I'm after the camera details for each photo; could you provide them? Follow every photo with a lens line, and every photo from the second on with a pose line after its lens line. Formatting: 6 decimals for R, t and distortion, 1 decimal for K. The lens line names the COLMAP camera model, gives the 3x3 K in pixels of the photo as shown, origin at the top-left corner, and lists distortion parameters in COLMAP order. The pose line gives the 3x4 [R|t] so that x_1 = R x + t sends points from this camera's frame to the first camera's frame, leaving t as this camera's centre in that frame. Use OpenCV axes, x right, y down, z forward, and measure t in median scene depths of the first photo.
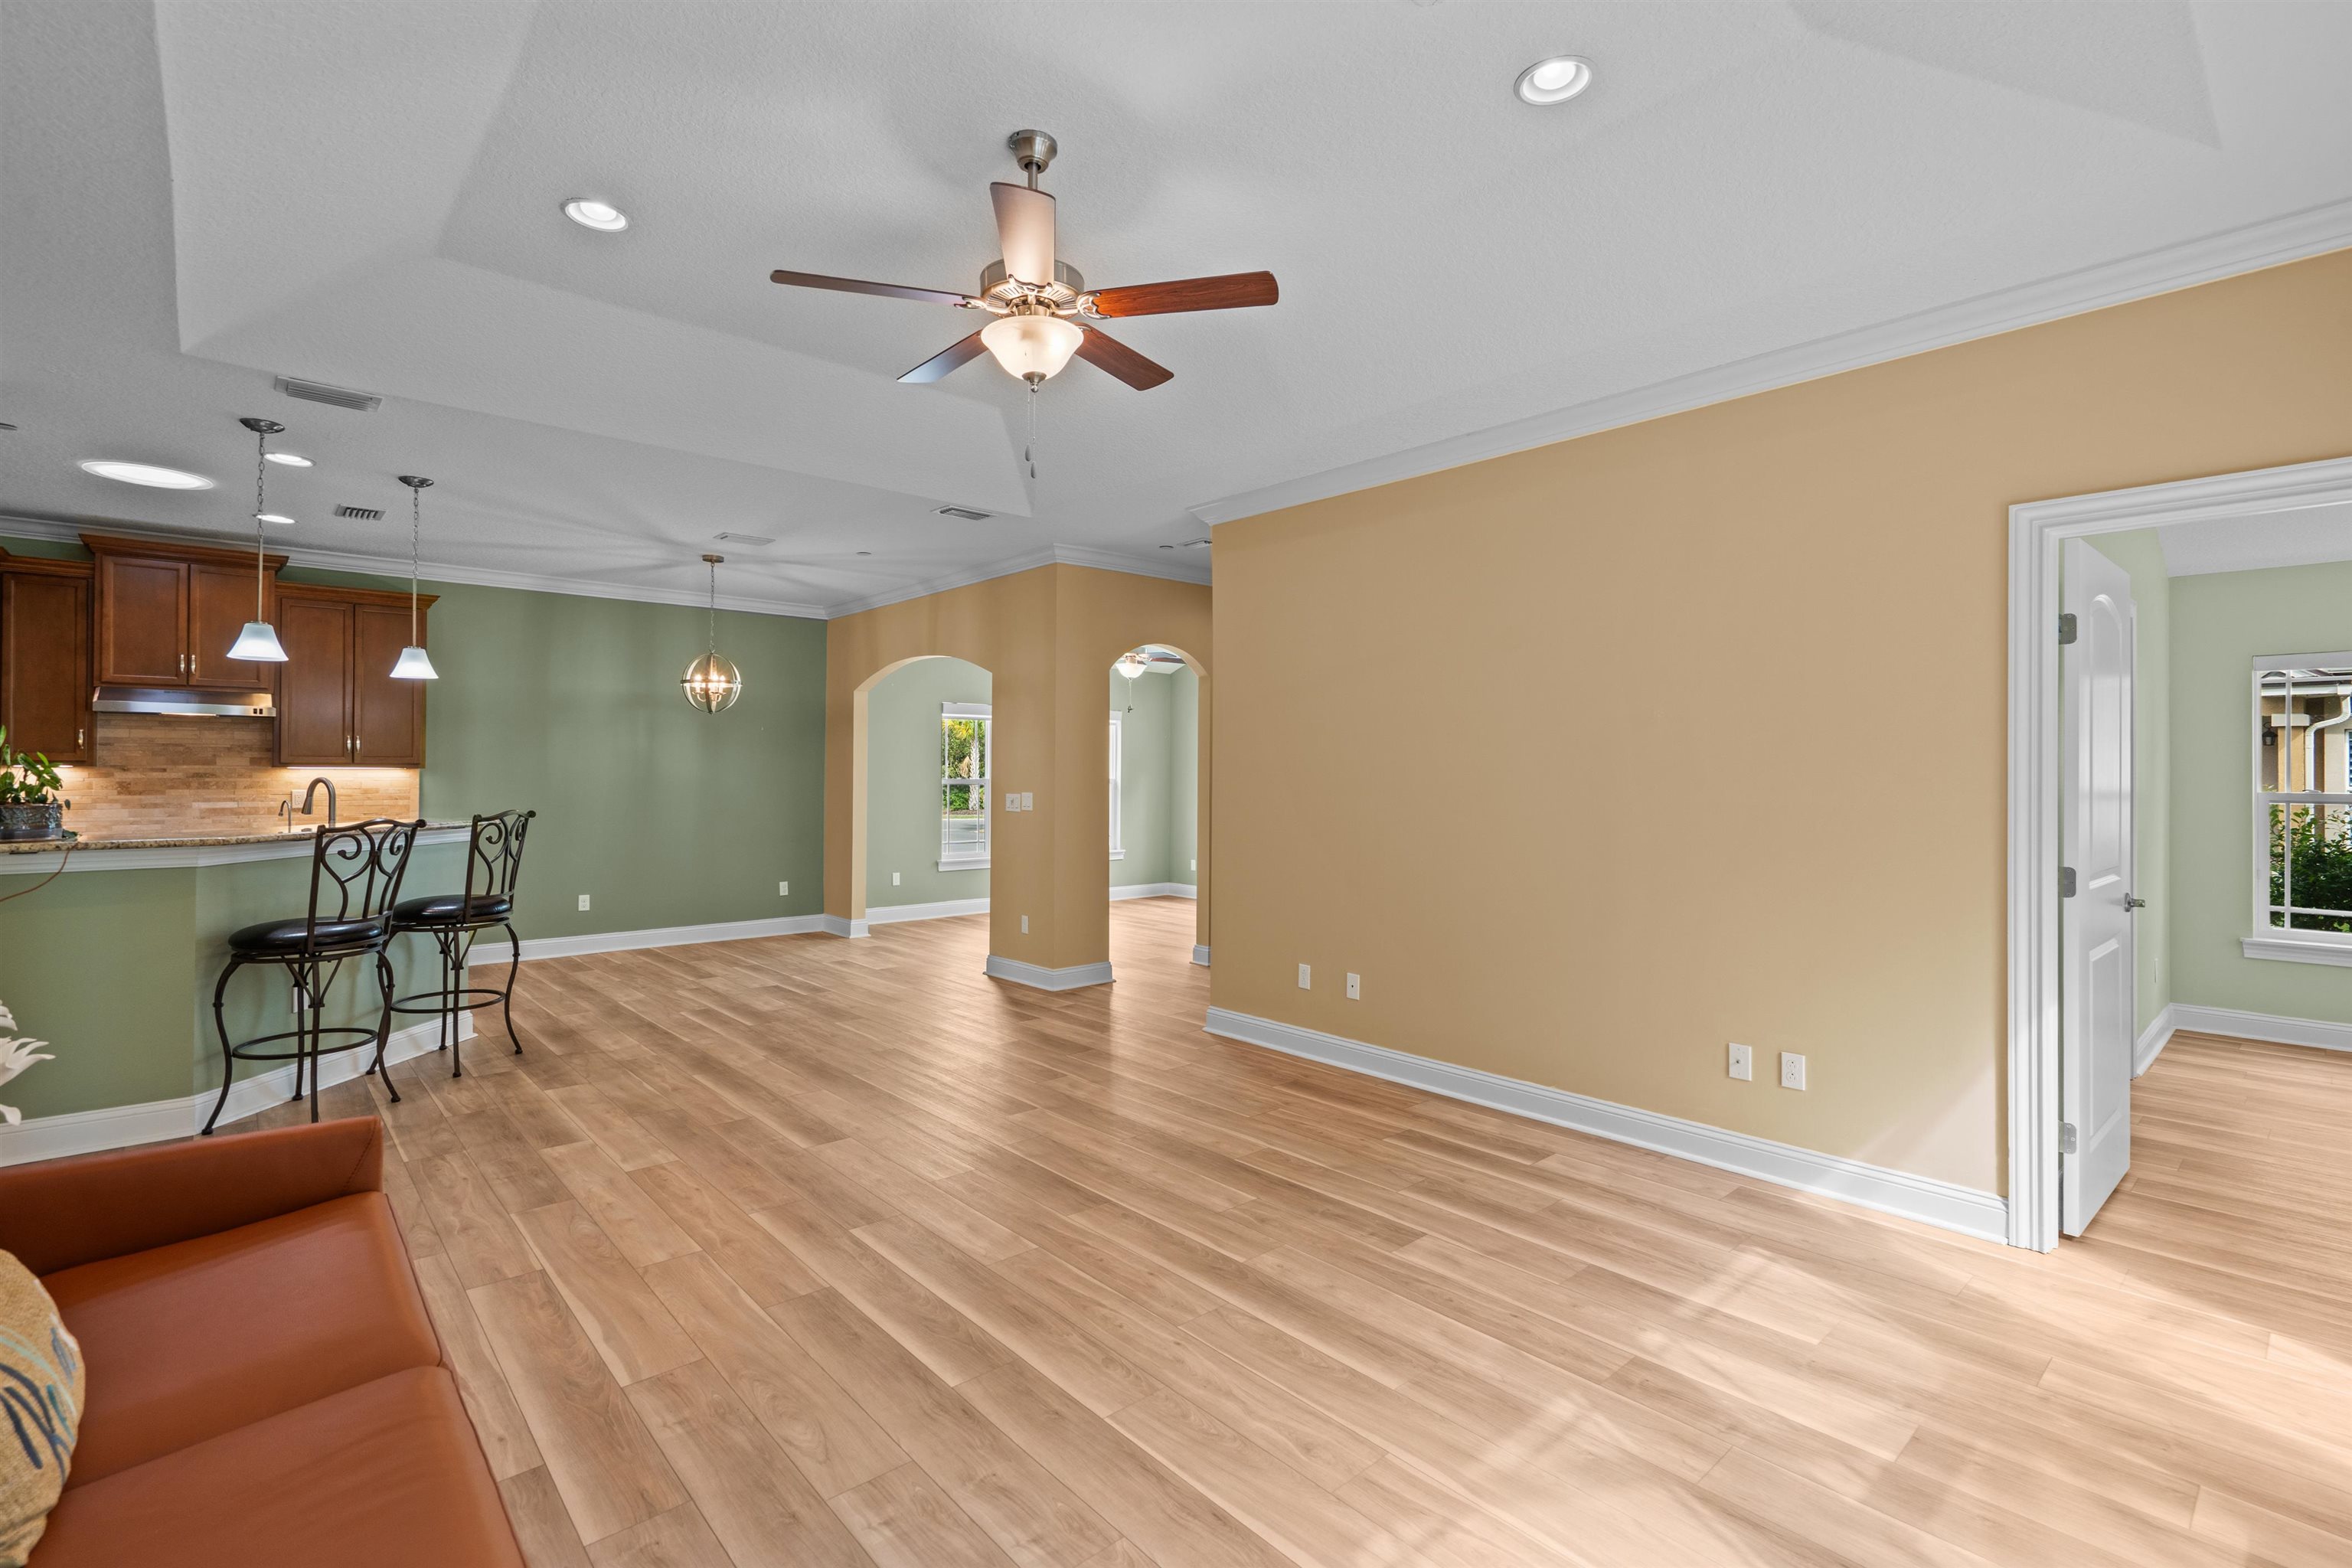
lens RADIAL K [[1068.3, 0, 1177.1], [0, 1068.3, 760.6], [0, 0, 1]] dist [-0.001889, 0.000666]
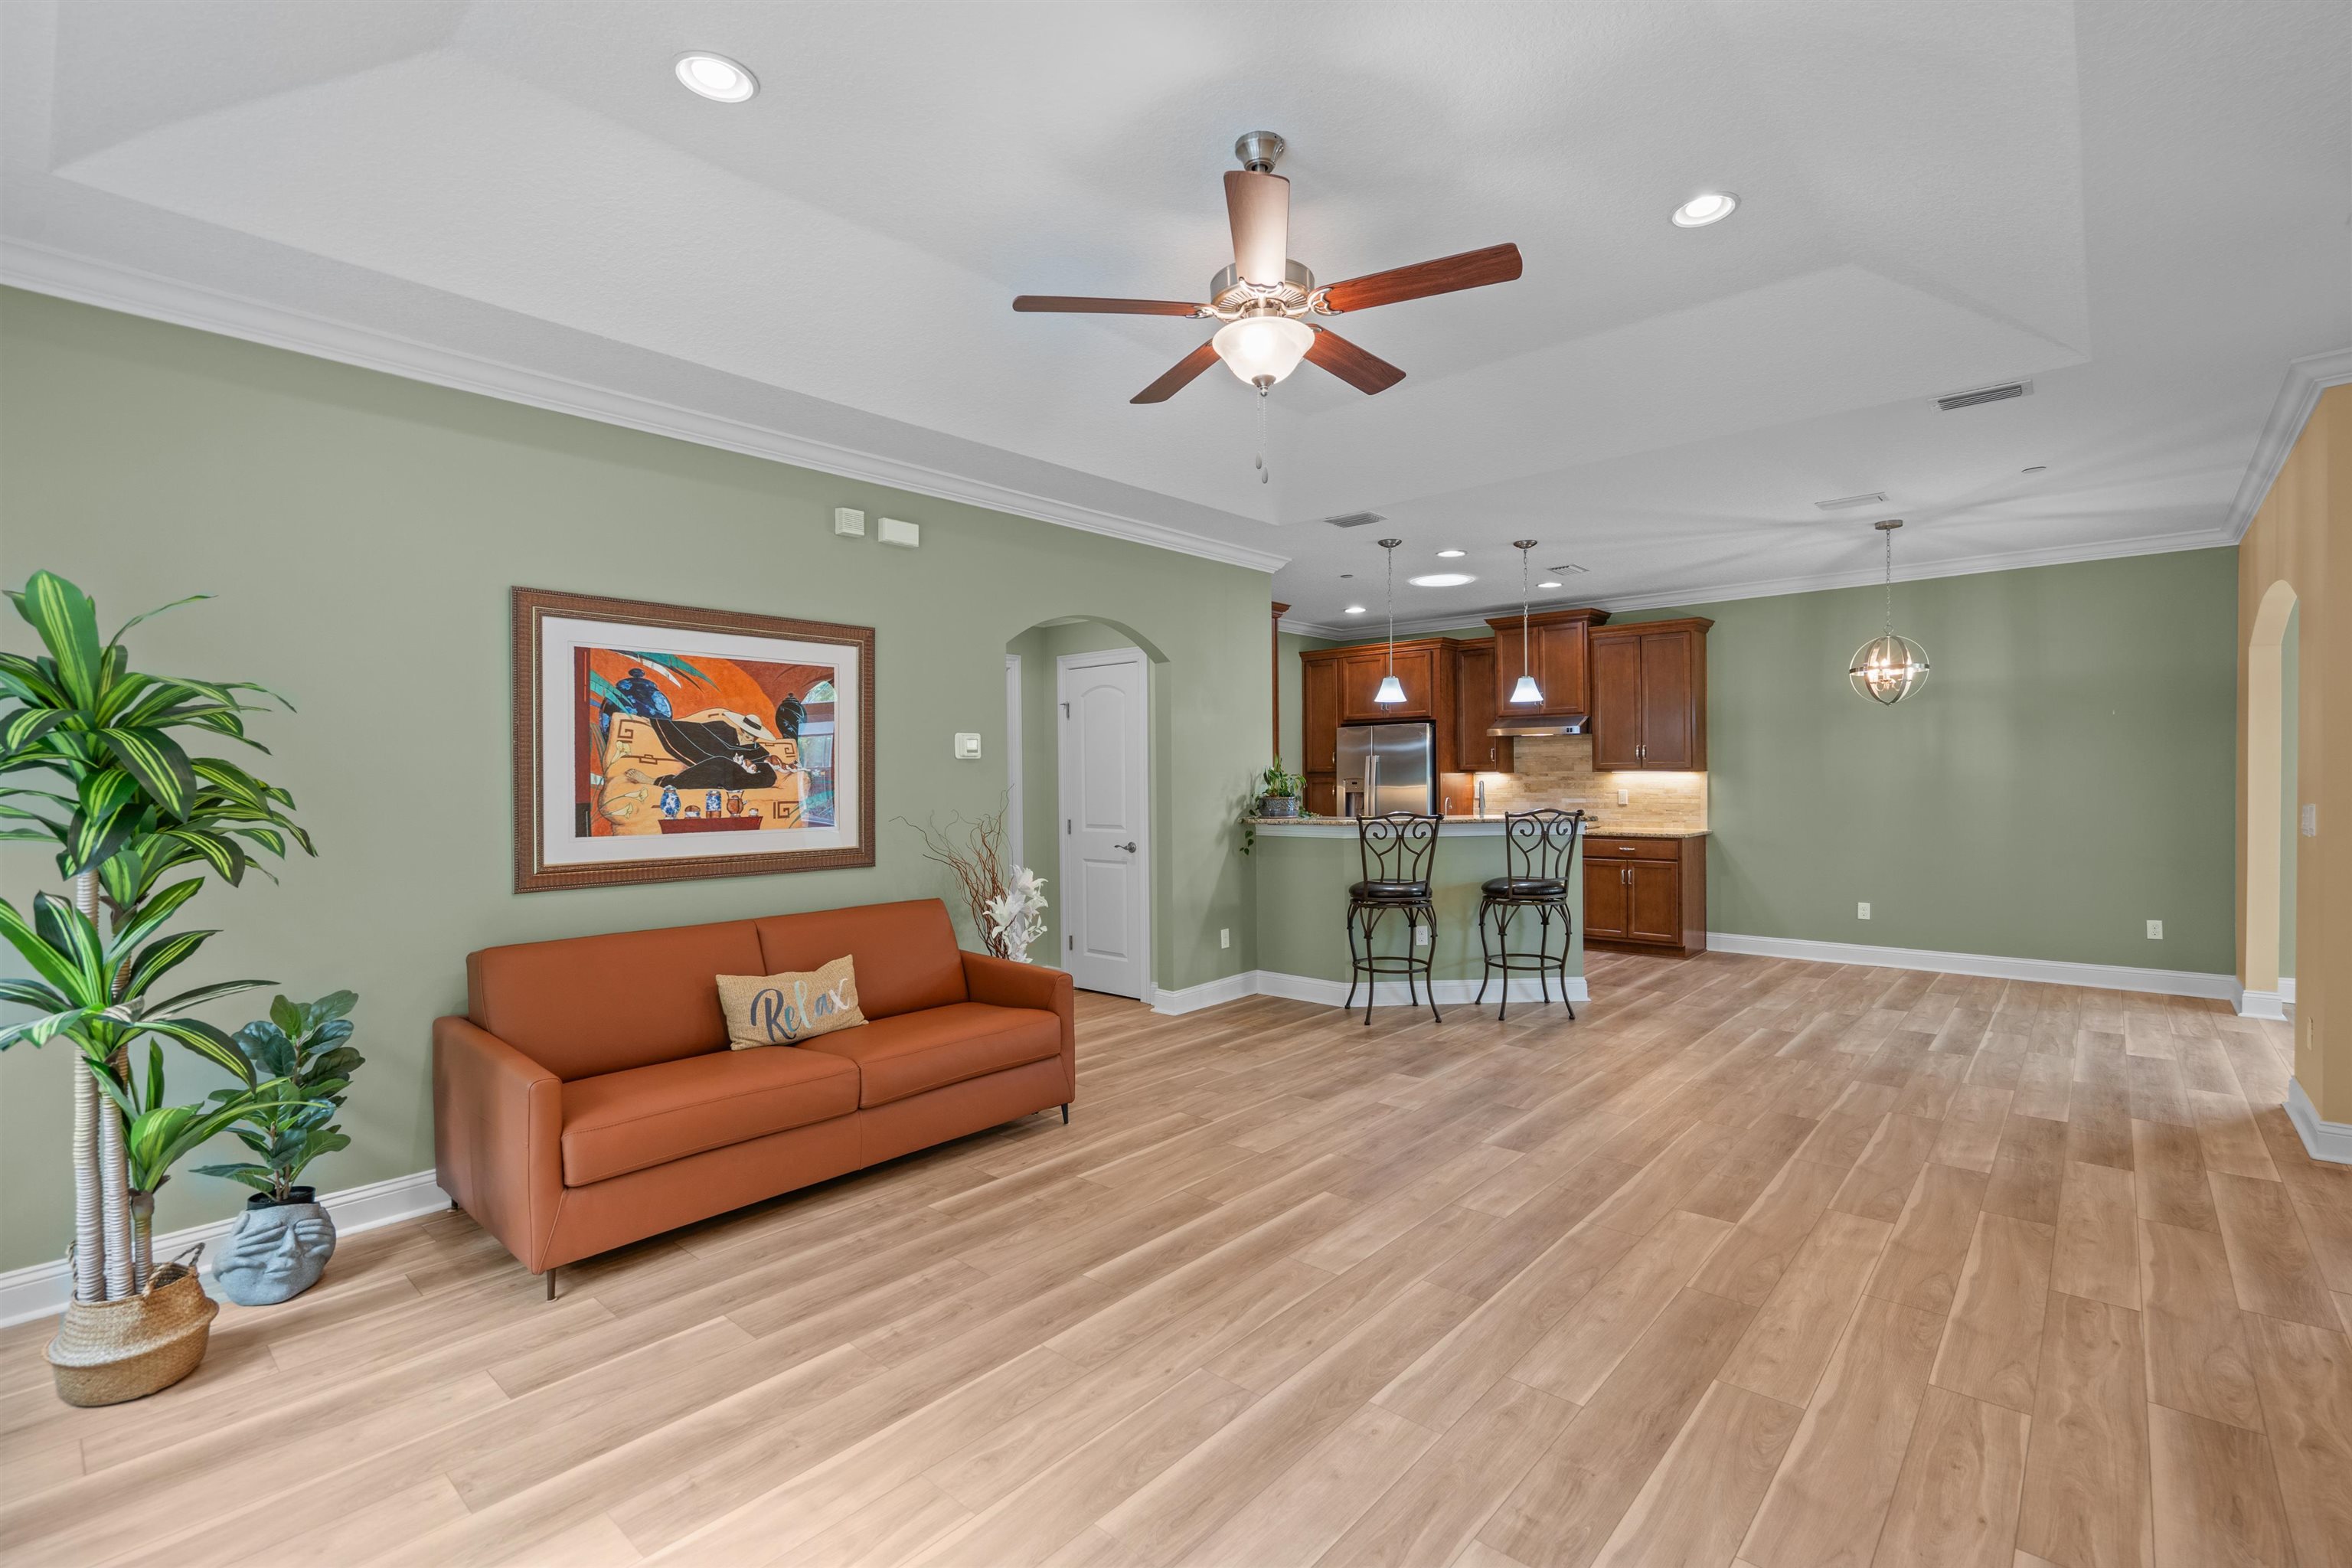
lens RADIAL K [[1061.1, 0, 1184.0], [0, 1061.1, 789.9], [0, 0, 1]] dist [-0.000906, 0.000361]
pose [[0.117737, 0.007887, -0.993014, 0.589749], [0.021485, 0.999714, 0.010487, 0.005915], [0.992812, -0.022570, 0.117534, 0.564458]]
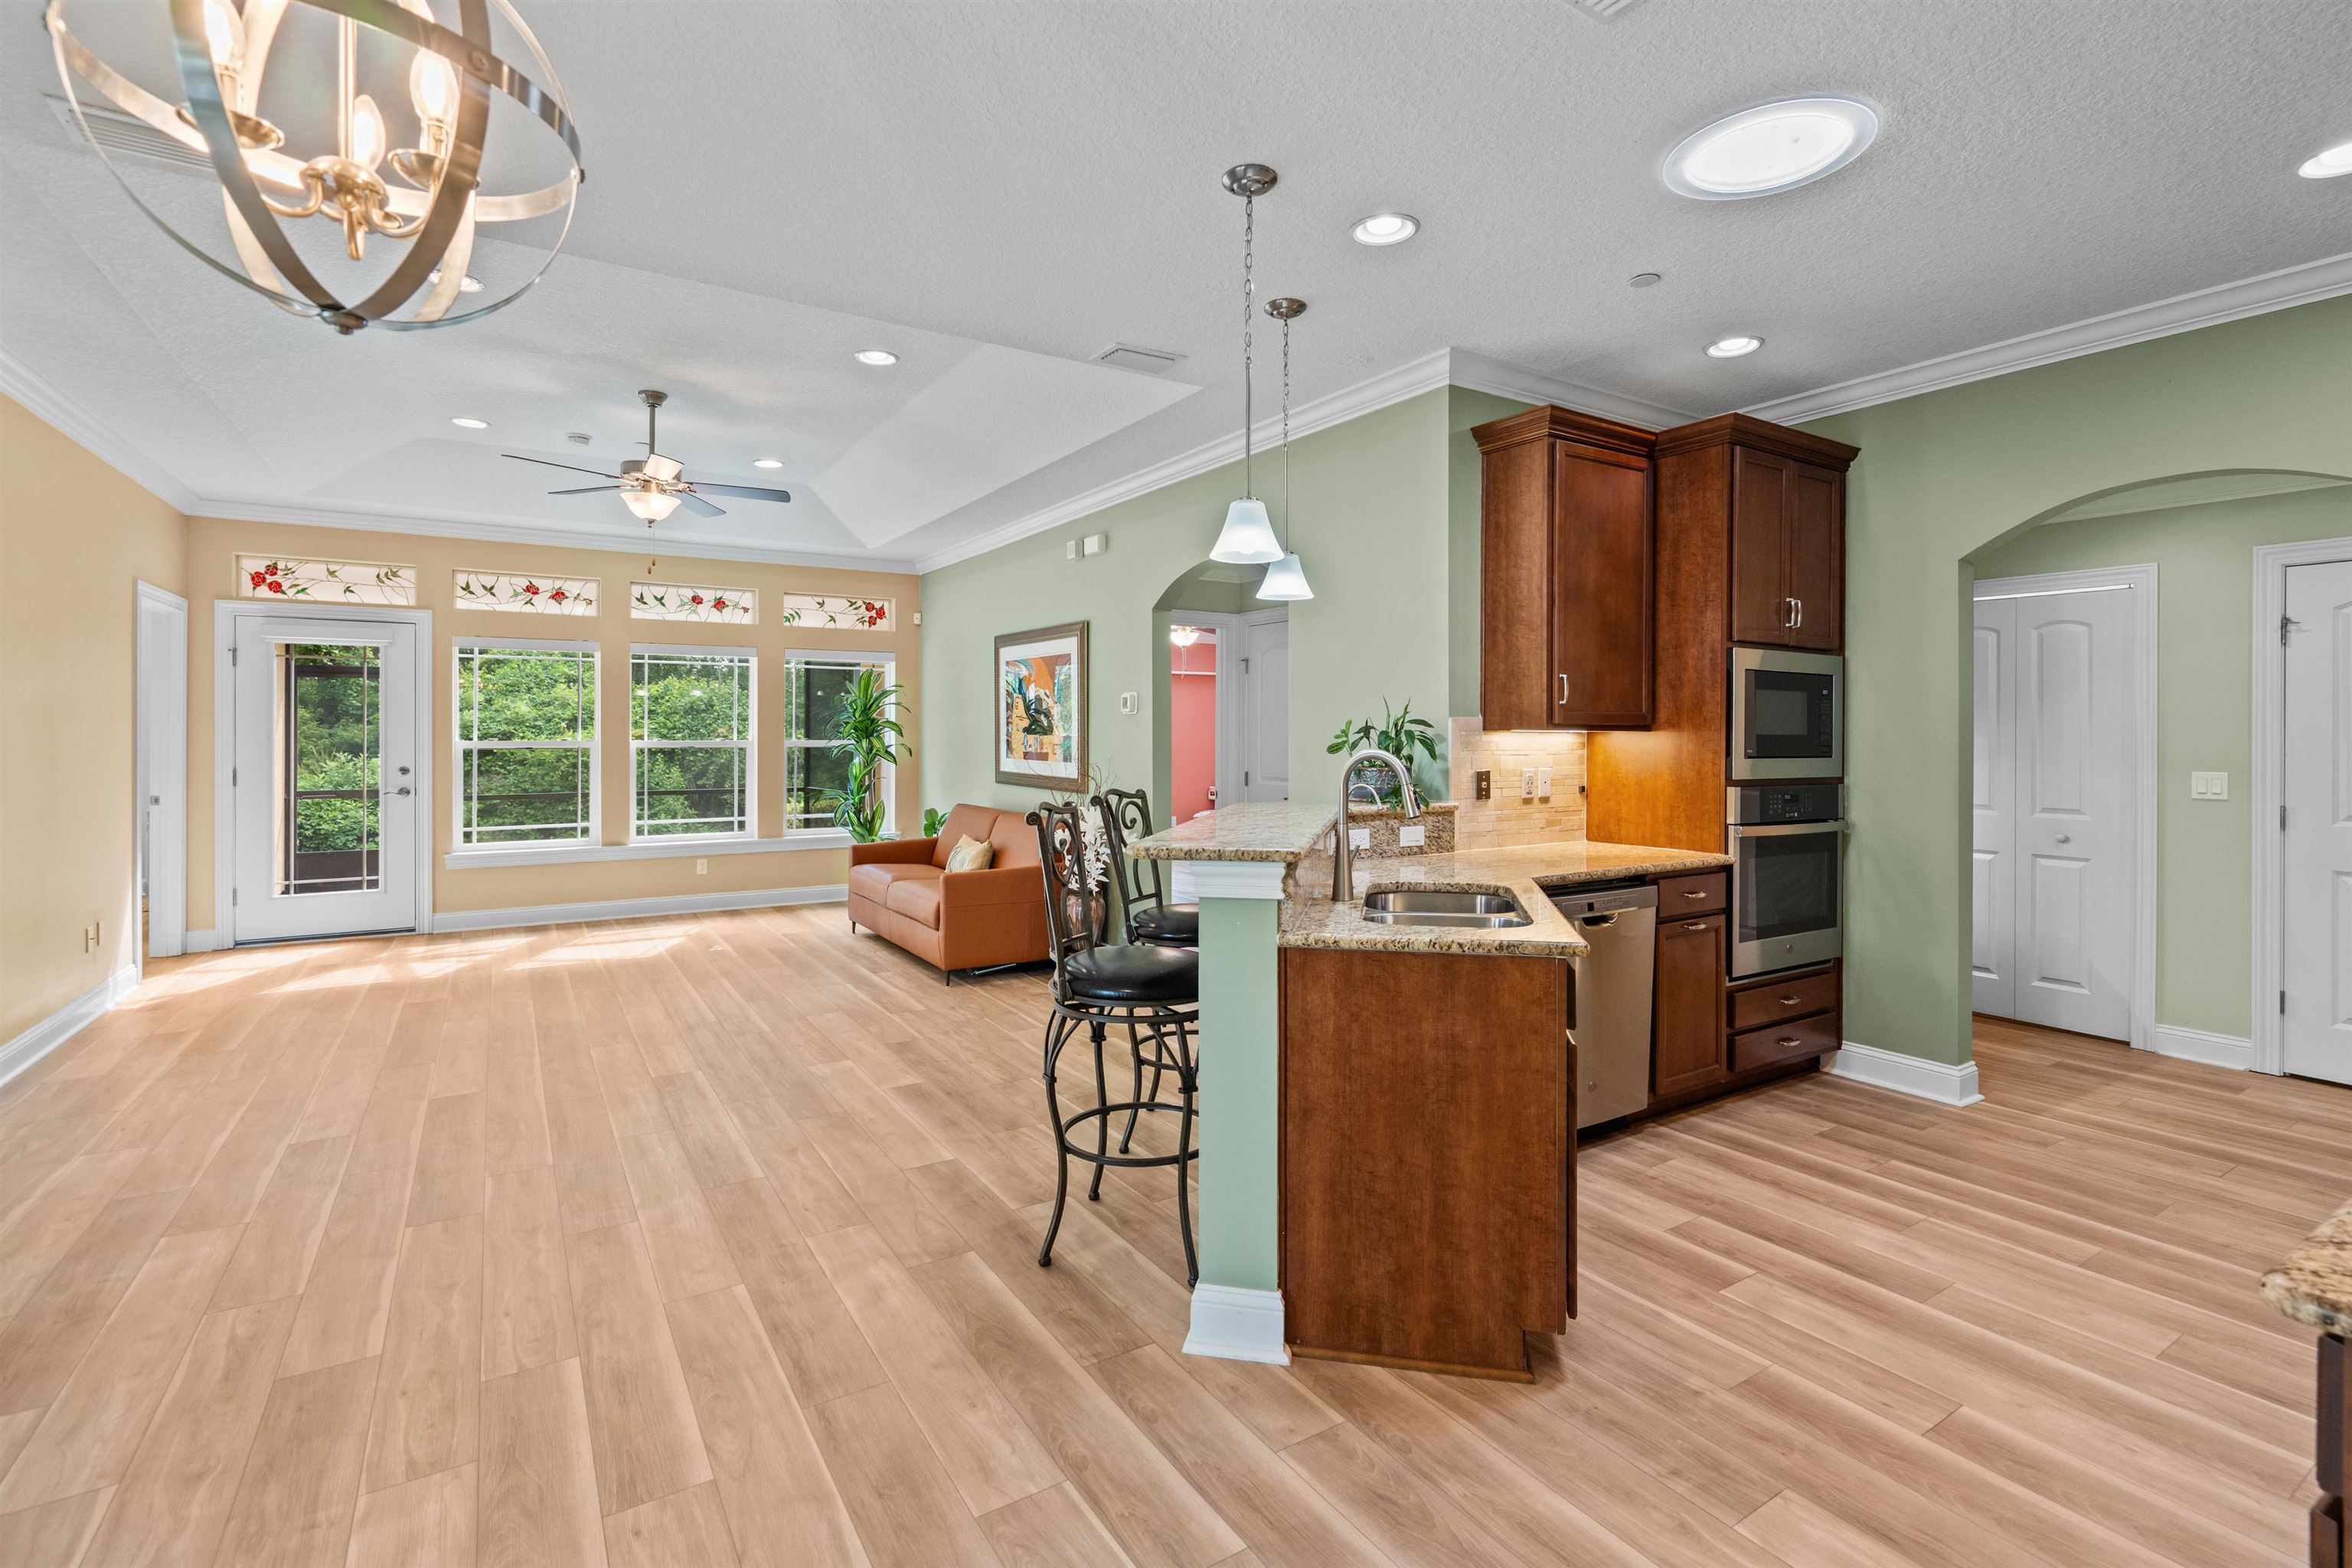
lens RADIAL K [[1081.7, 0, 1180.7], [0, 1081.7, 737.8], [0, 0, 1]] dist [-0.010946, 0.006092]
pose [[-0.985801, -0.008680, 0.167695, -0.961983], [-0.009460, 0.999948, -0.003851, 0.014901], [-0.167652, -0.005383, -0.985831, 1.897701]]
